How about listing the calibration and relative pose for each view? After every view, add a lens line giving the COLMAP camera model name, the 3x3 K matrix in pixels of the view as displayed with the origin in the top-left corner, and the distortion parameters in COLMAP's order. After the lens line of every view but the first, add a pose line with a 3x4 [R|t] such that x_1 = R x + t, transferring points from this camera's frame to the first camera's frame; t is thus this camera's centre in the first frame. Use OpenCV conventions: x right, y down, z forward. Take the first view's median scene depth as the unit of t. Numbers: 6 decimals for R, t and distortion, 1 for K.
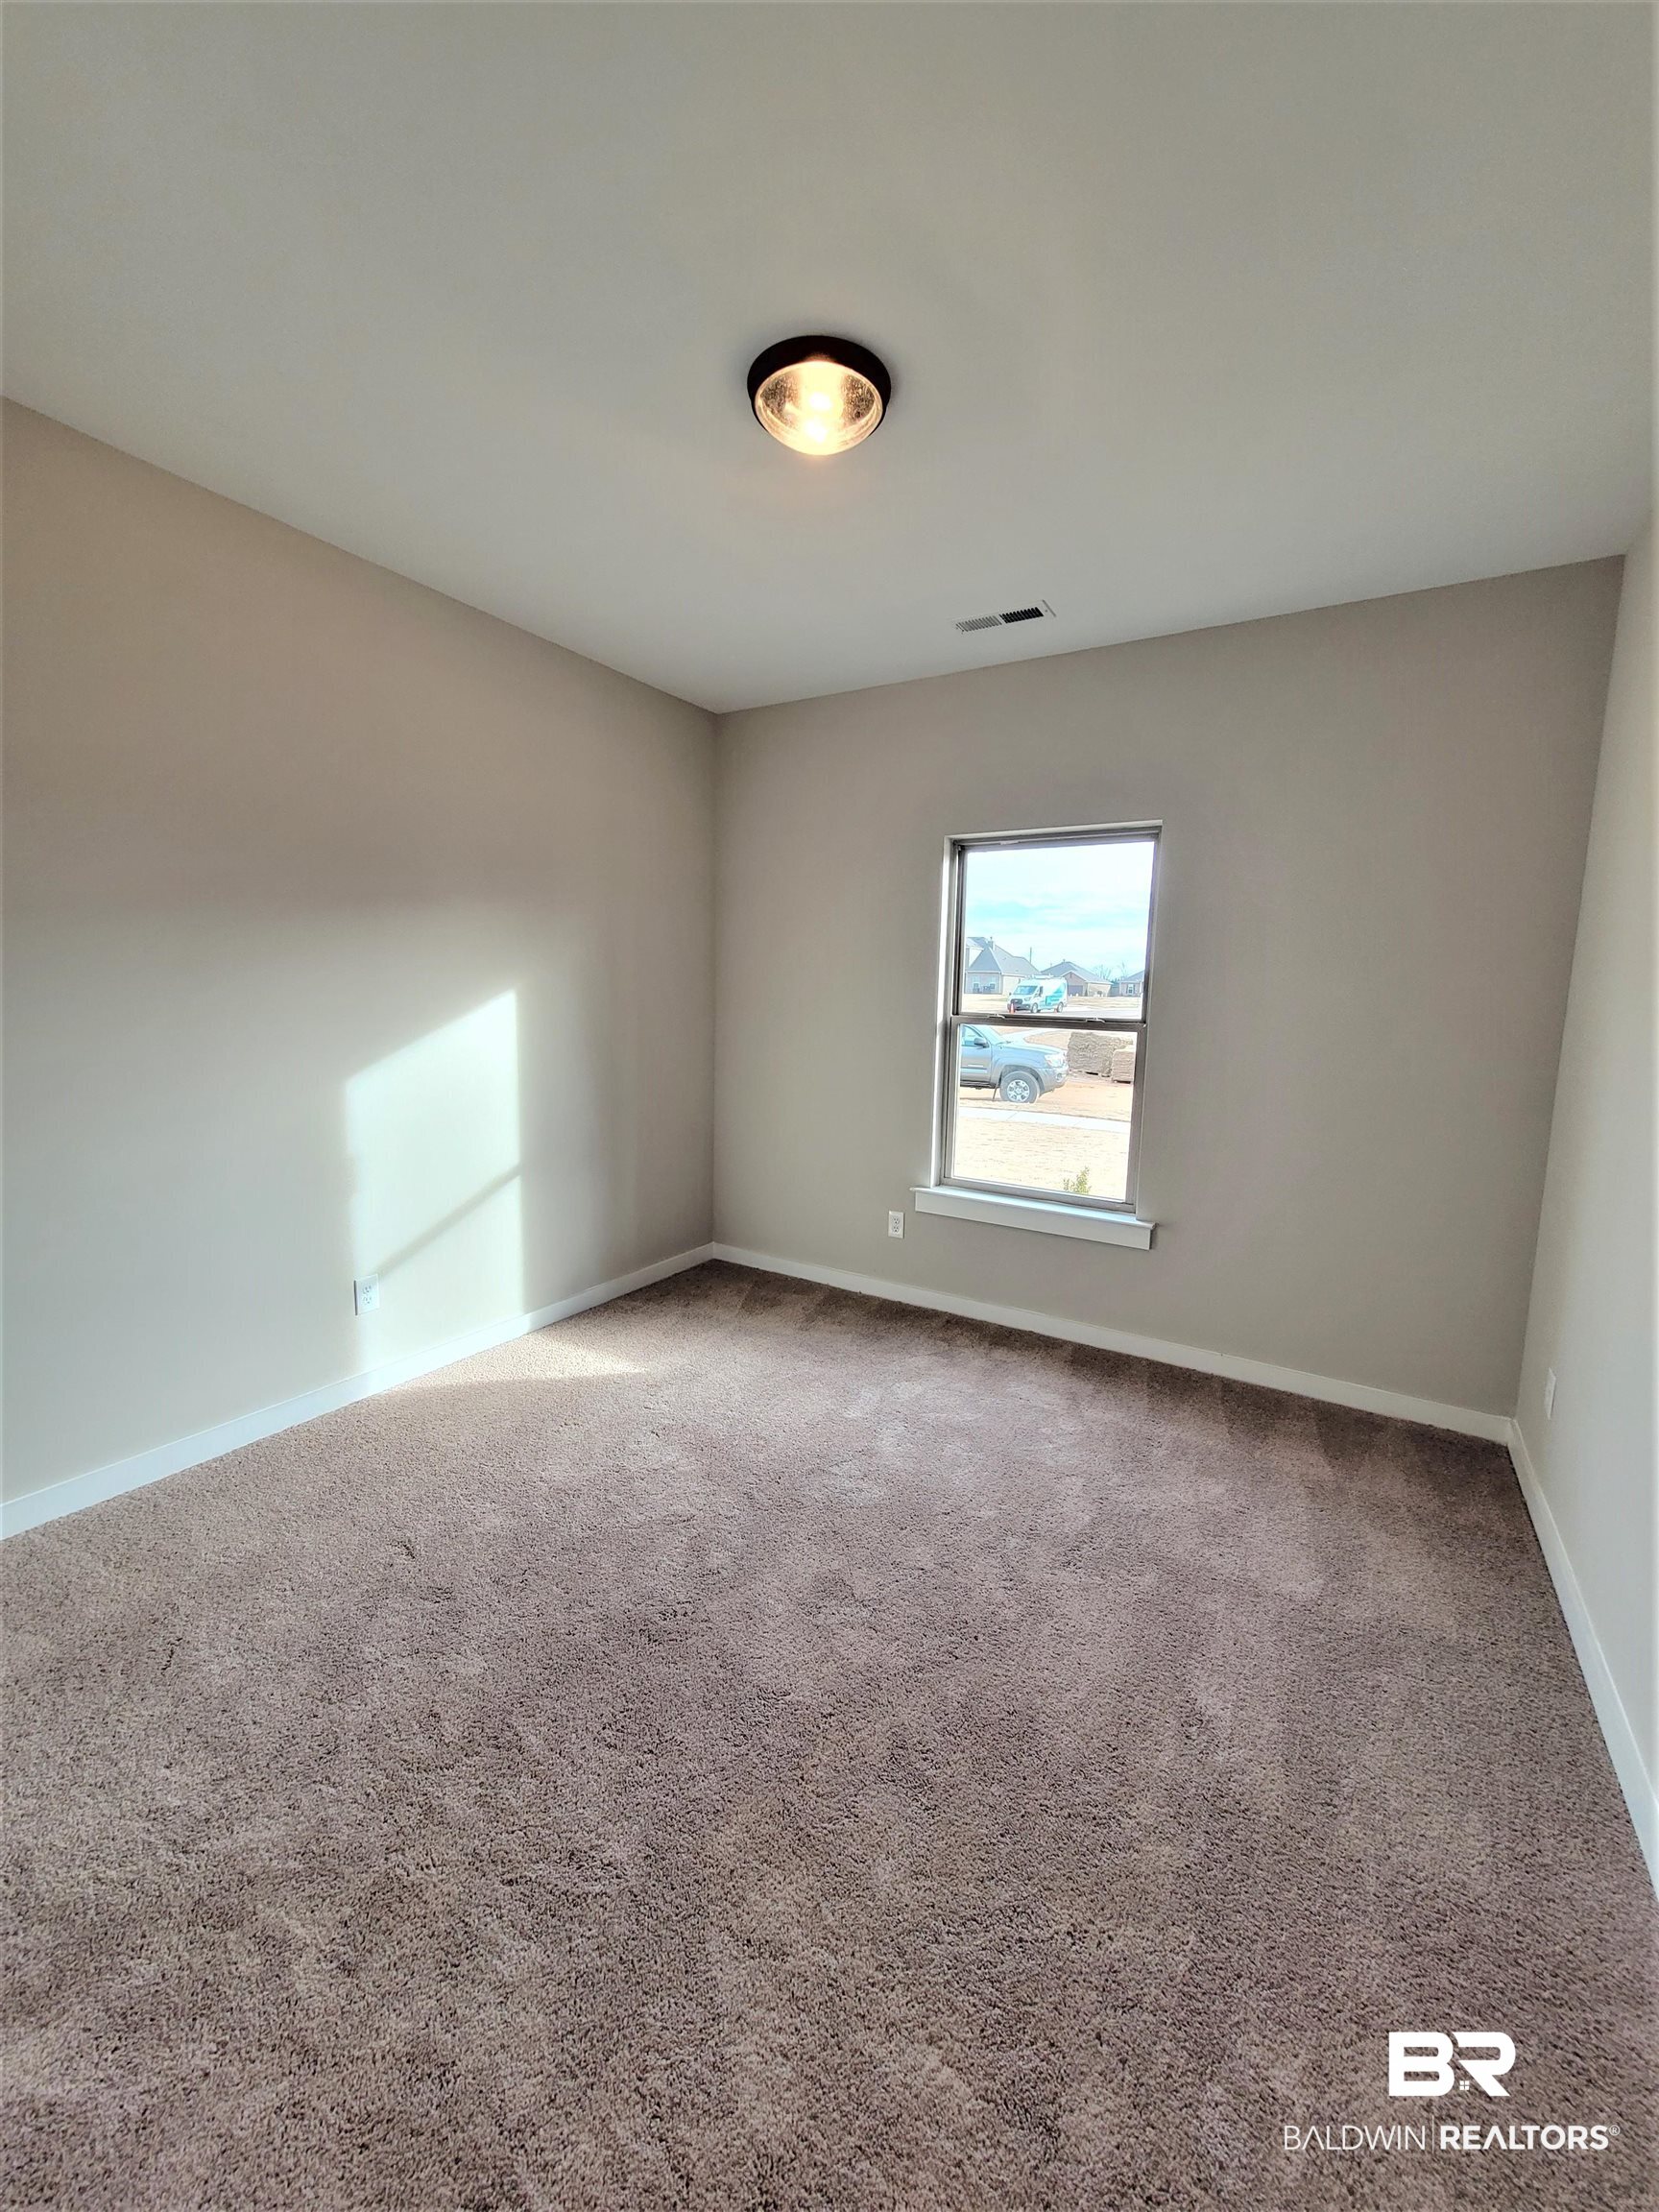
lens RADIAL K [[886.9, 0, 829.5], [0, 886.9, 1106.0], [0, 0, 1]] dist [-0.000003, -0.000002]
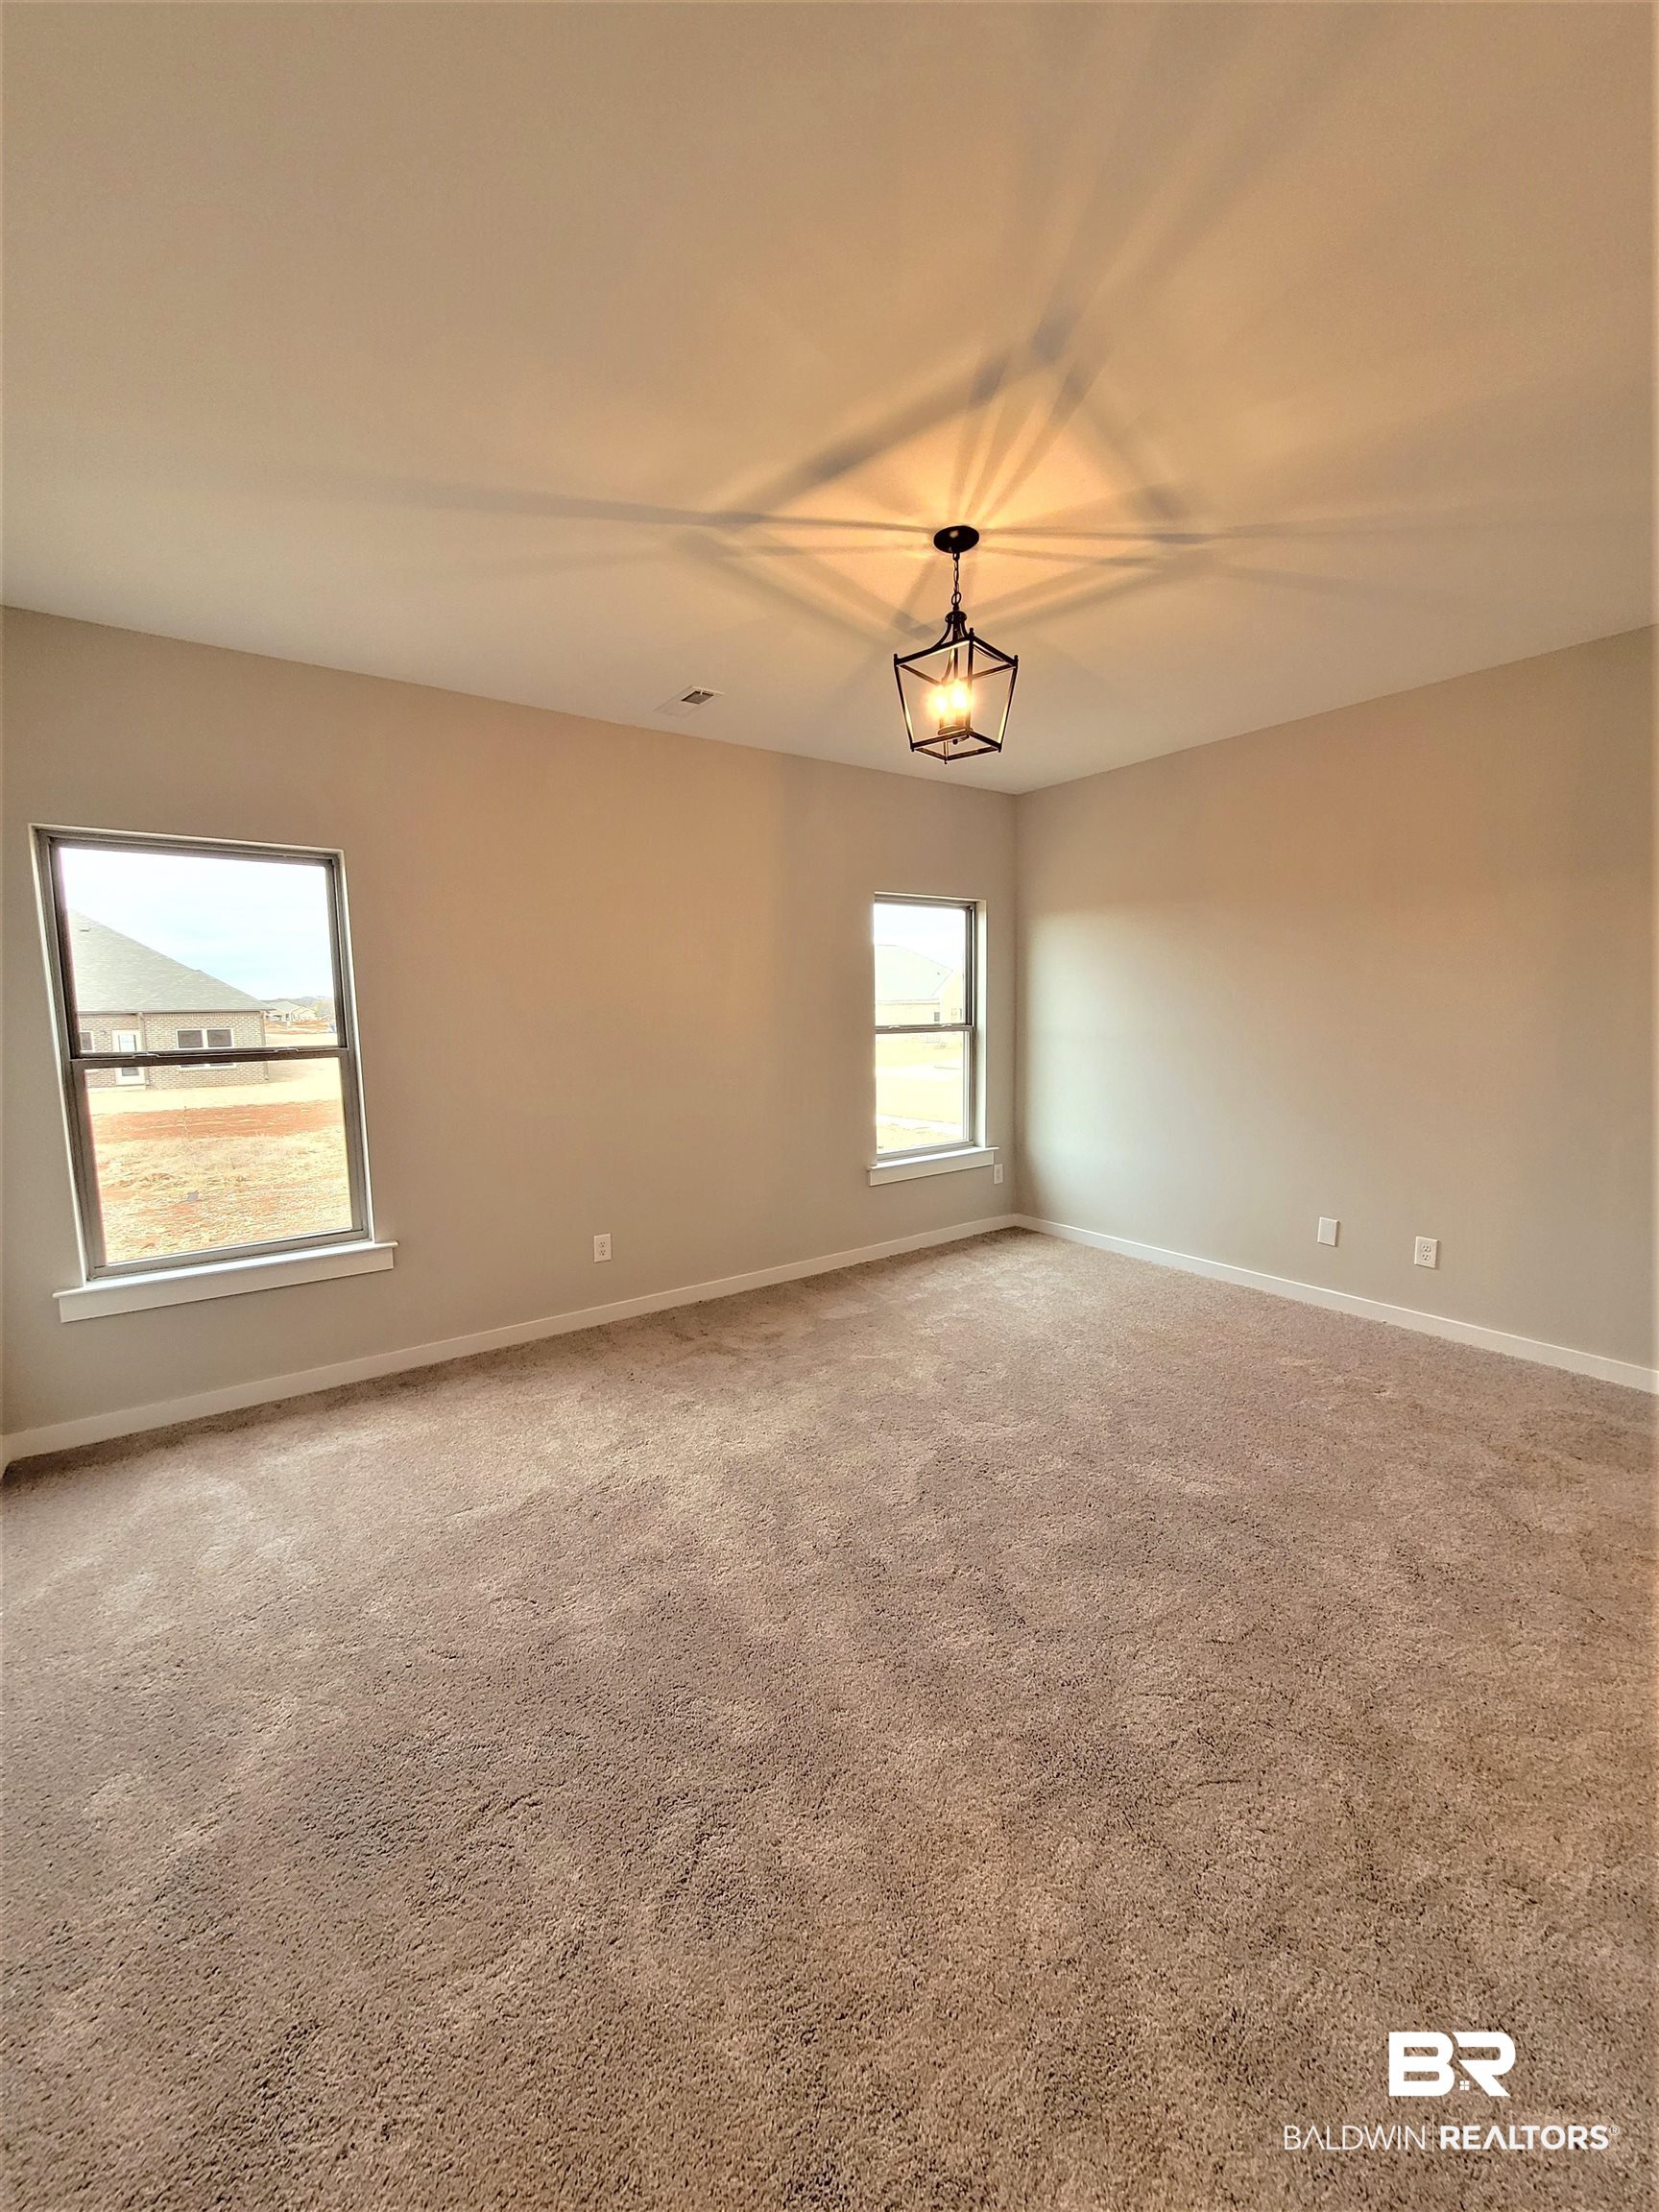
lens RADIAL K [[886.9, 0, 829.5], [0, 886.9, 1106.0], [0, 0, 1]] dist [-0.000003, -0.000002]
pose [[0.375766, -0.139963, 0.916084, -0.358038], [0.135124, 0.986239, 0.095255, -0.050664], [-0.916811, 0.087992, 0.389507, 0.113009]]
